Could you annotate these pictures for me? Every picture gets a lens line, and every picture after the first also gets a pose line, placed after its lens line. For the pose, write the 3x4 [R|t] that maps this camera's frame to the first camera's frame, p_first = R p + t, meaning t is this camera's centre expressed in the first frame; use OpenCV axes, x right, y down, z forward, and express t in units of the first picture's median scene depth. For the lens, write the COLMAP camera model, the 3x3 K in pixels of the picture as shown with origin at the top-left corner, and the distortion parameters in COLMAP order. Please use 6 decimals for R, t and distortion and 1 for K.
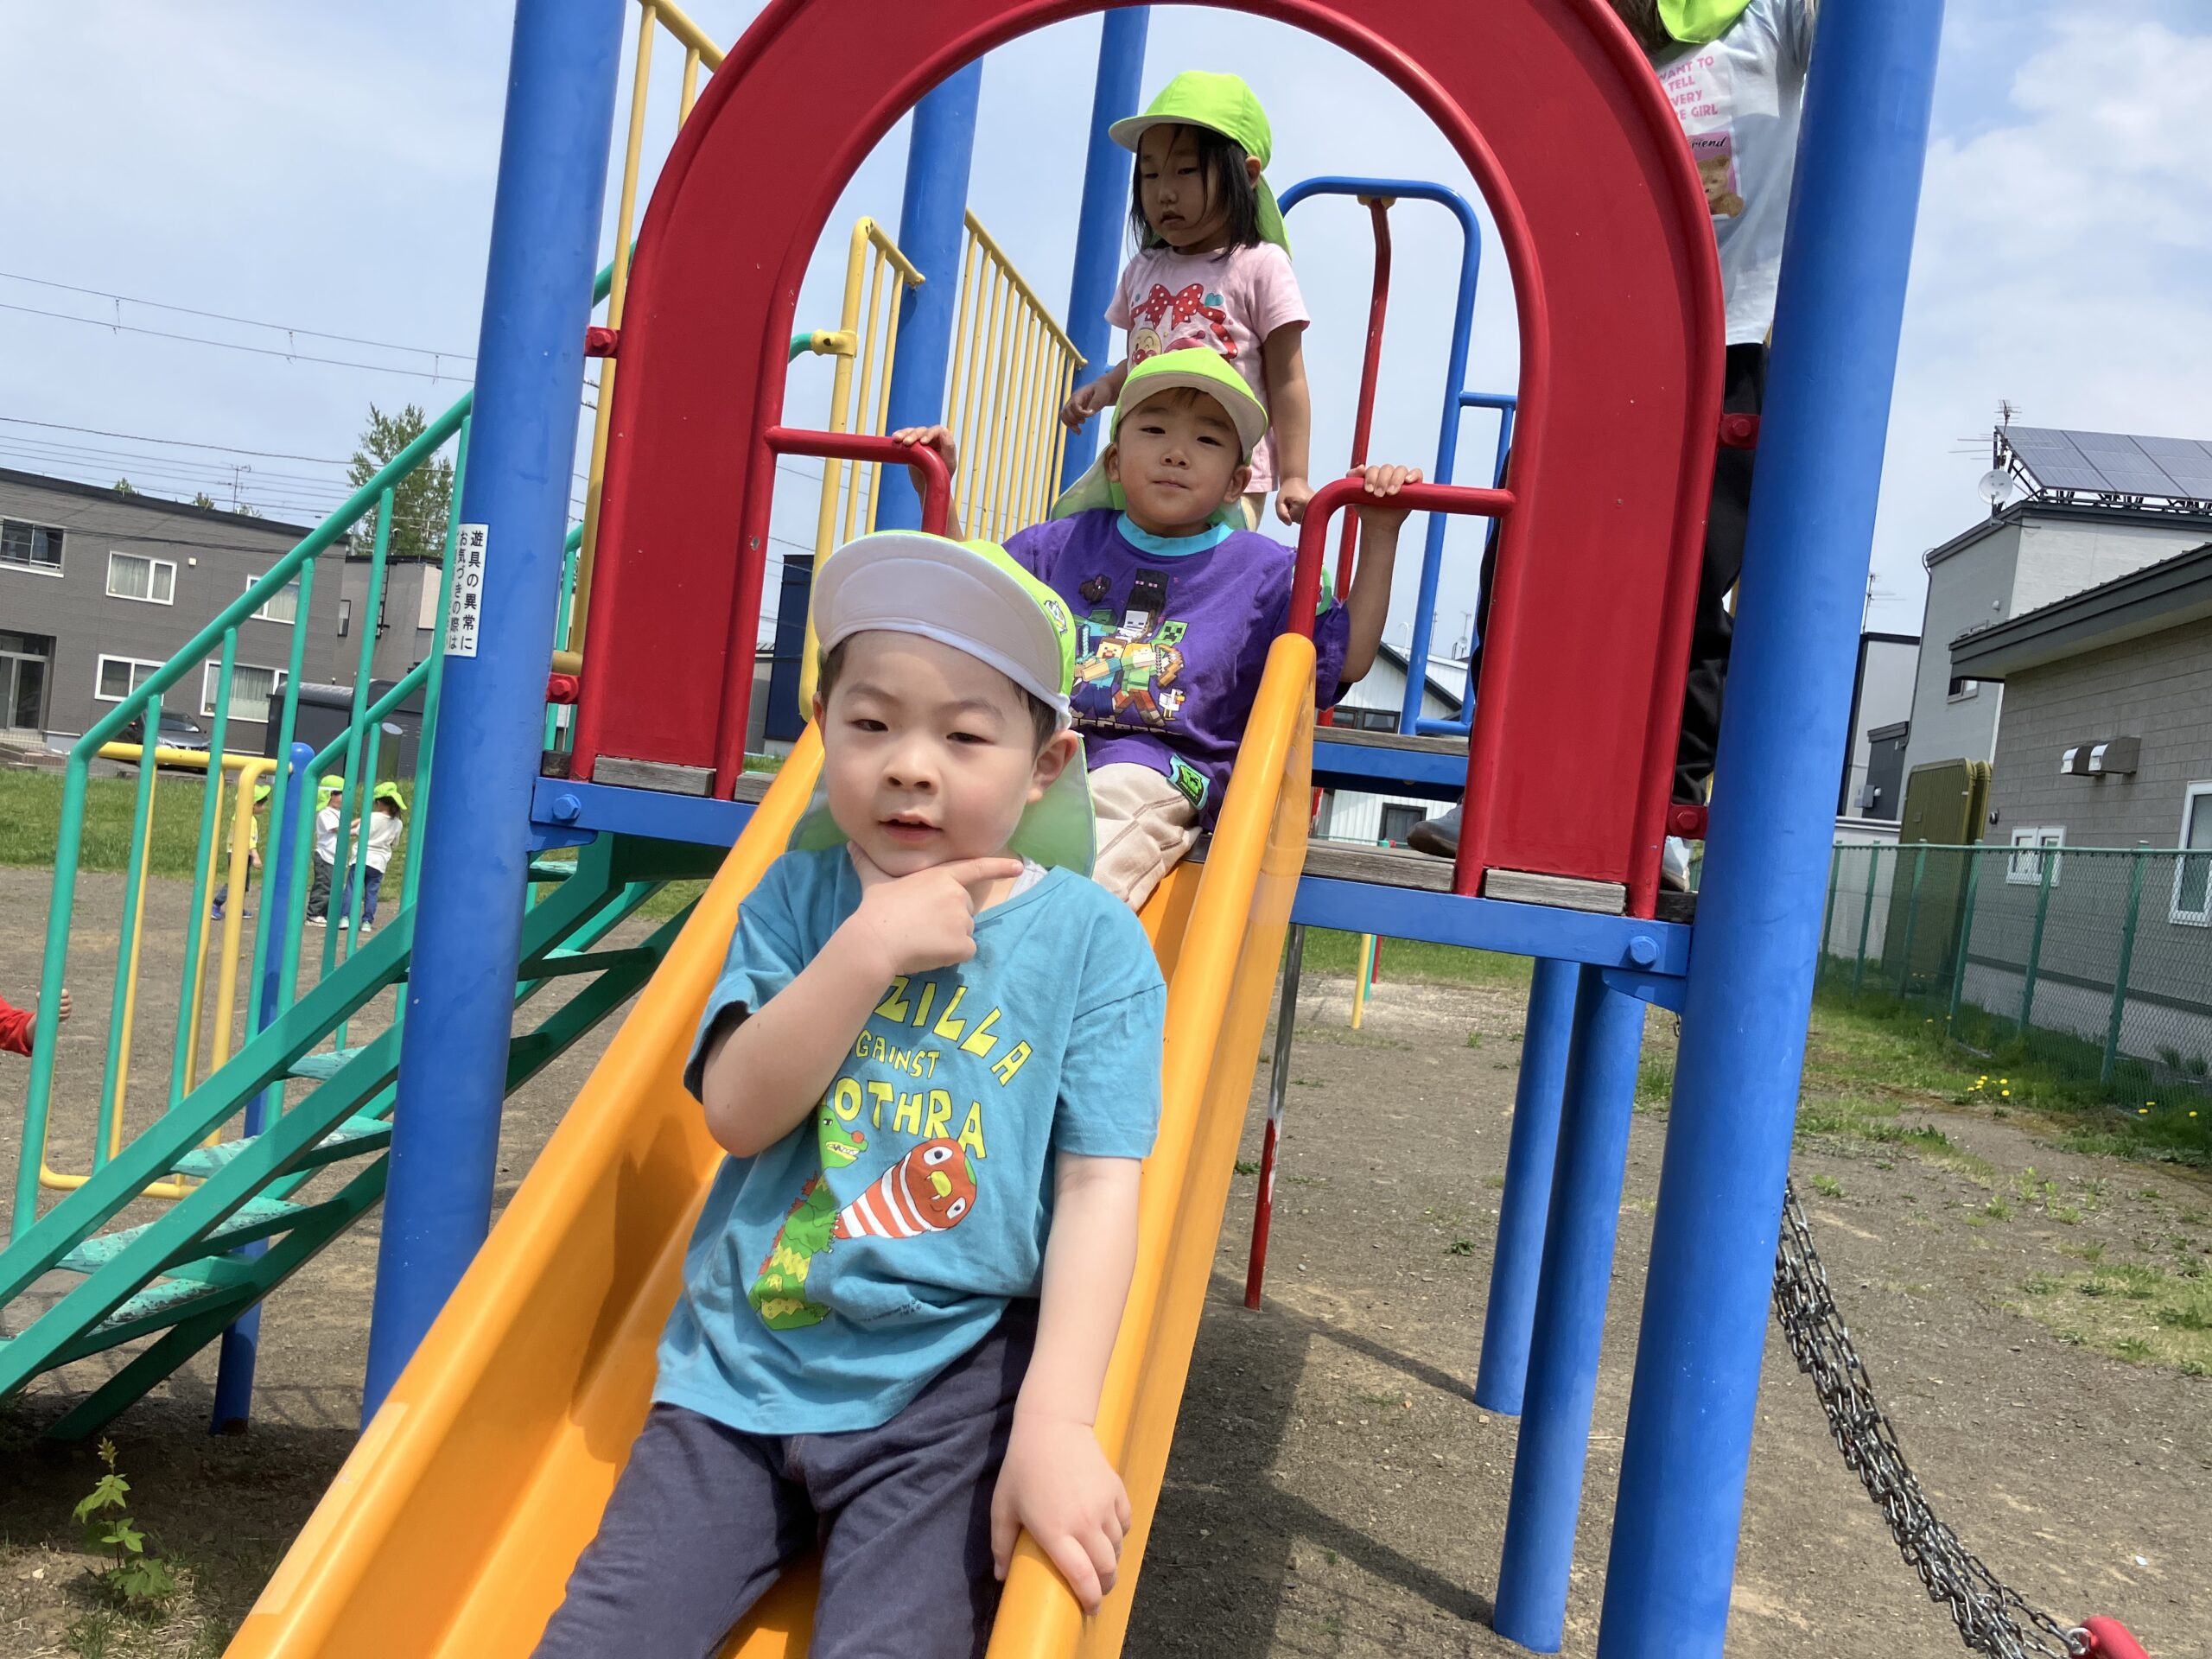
lens RADIAL K [[1807.1, 0, 1094.9], [0, 1807.1, 837.5], [0, 0, 1]] dist [0.059188, -0.003231]
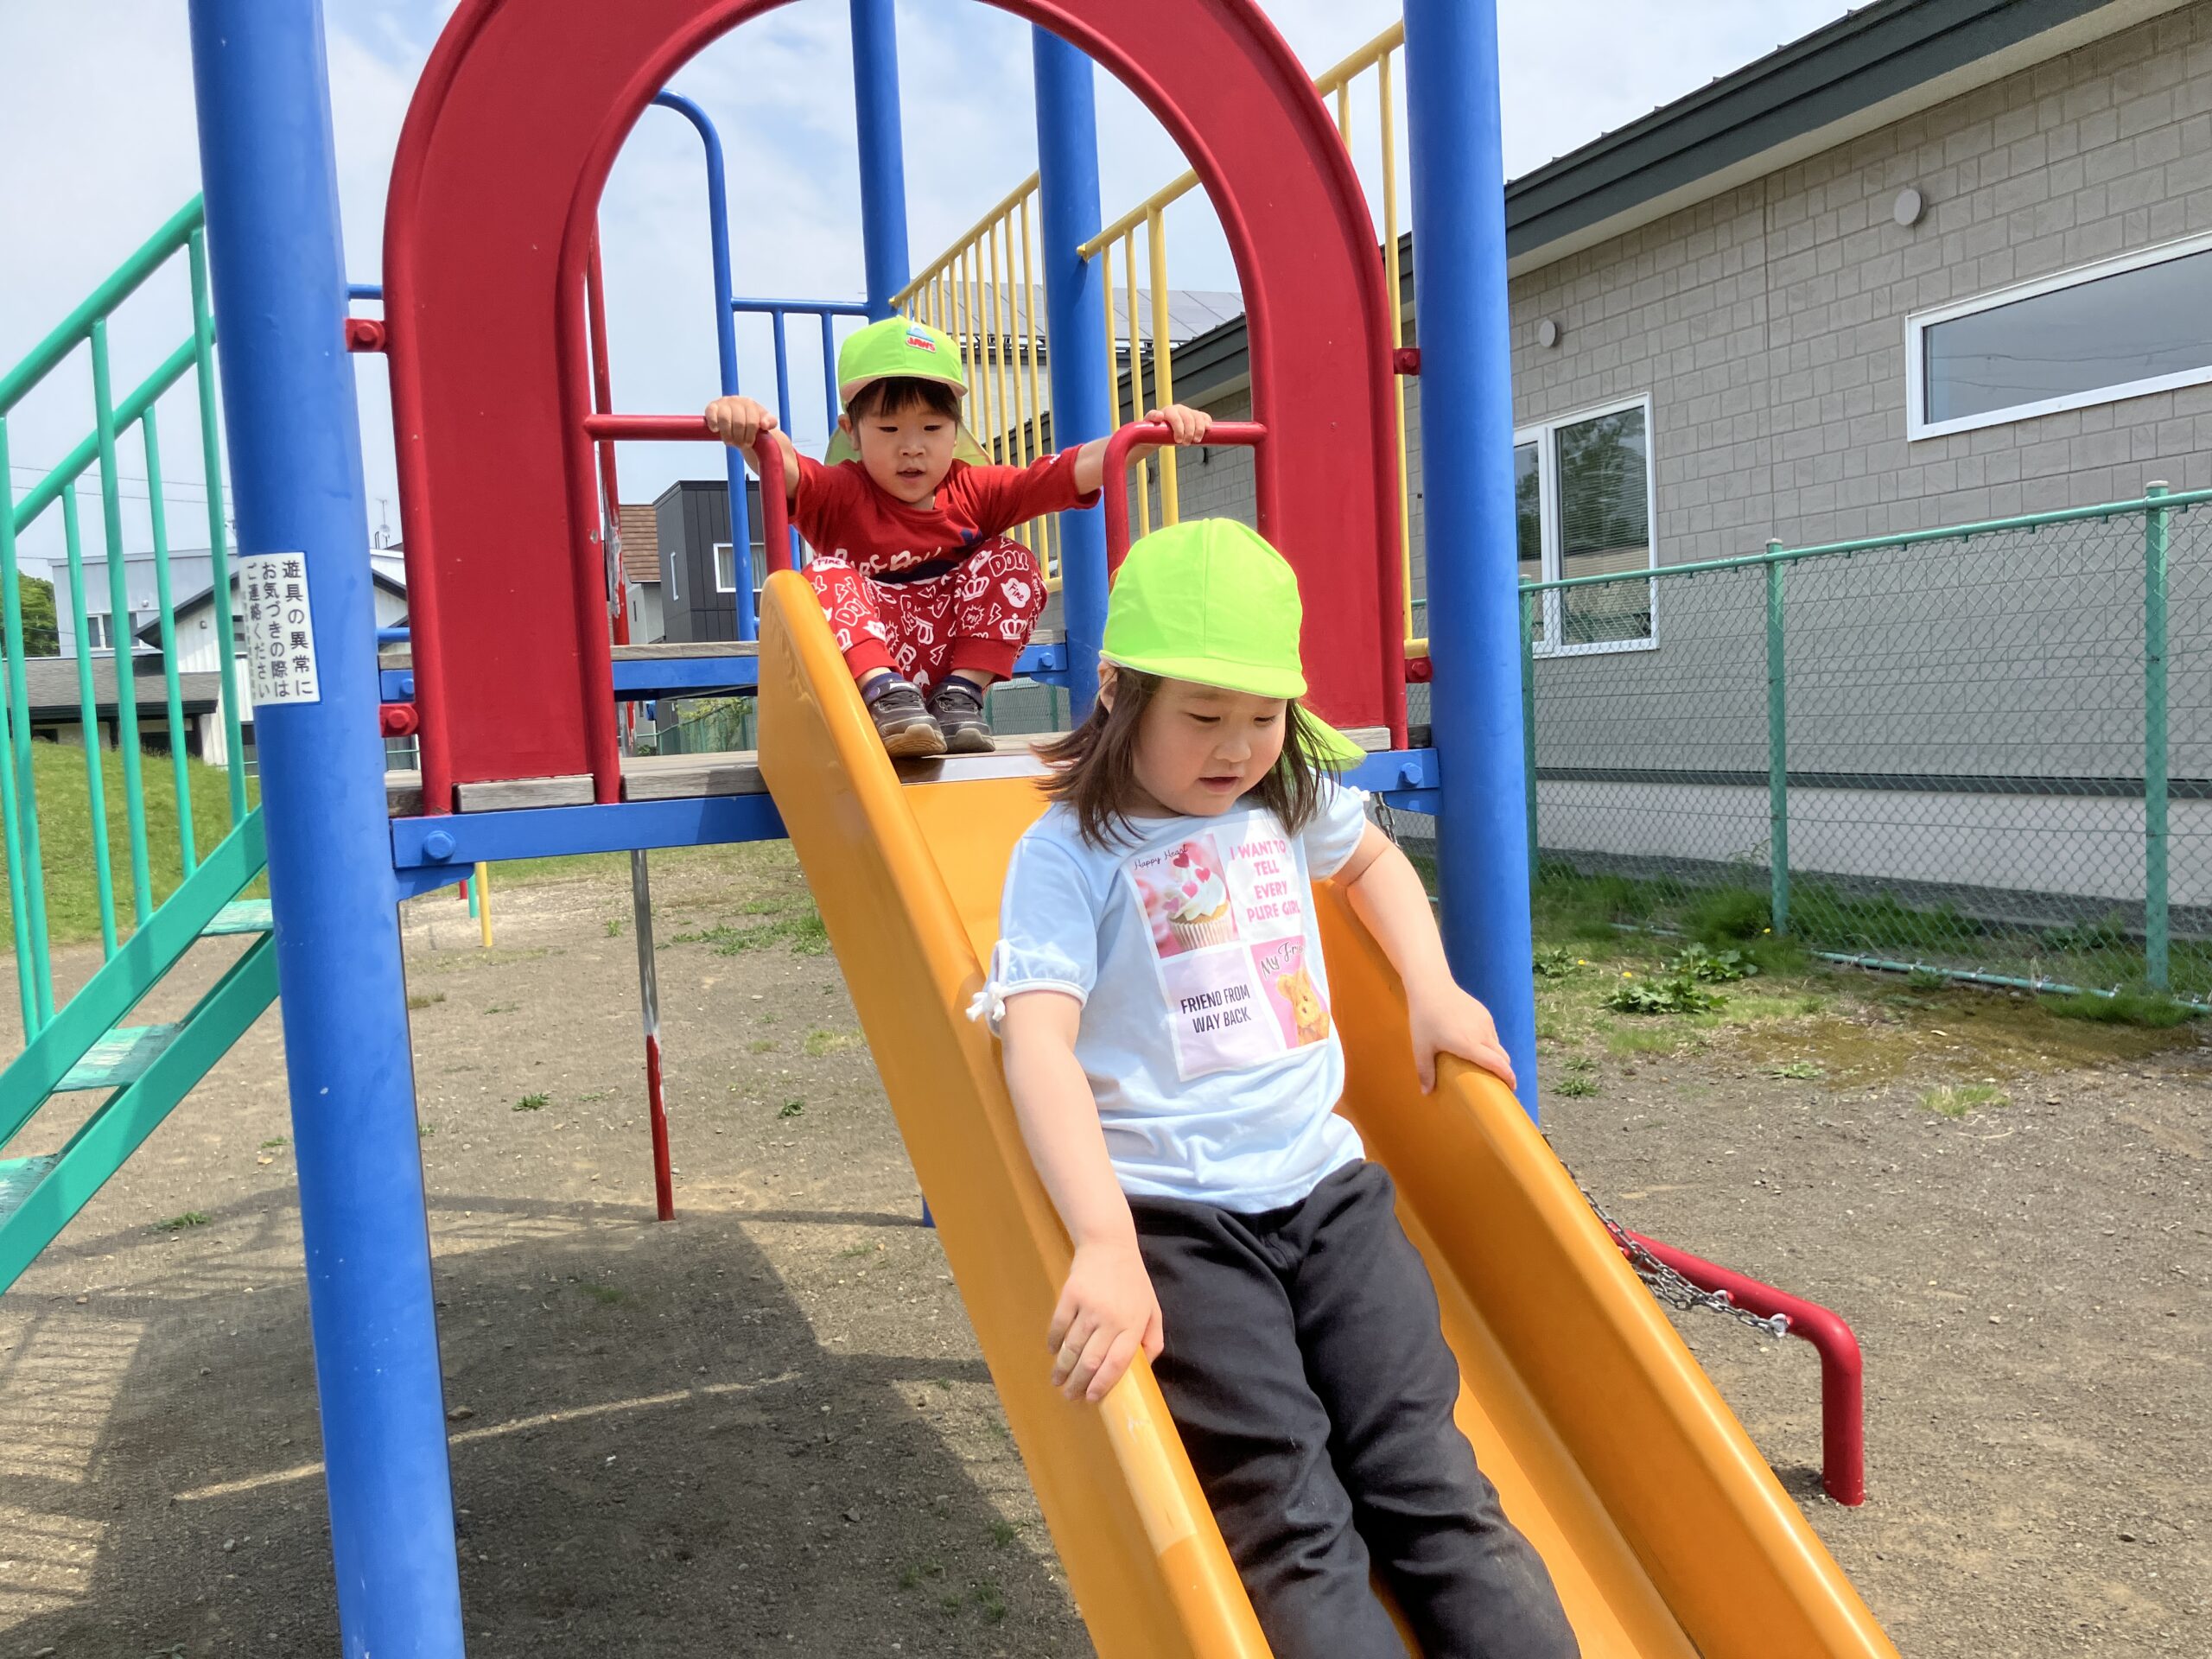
lens RADIAL K [[1807.1, 0, 1103.7], [0, 1807.1, 820.6], [0, 0, 1]] dist [0.059188, -0.003231]
pose [[0.828043, -0.201965, 0.523024, -0.492725], [0.168970, 0.979387, 0.110678, -0.074231], [-0.534597, -0.003271, 0.845101, 0.032929]]
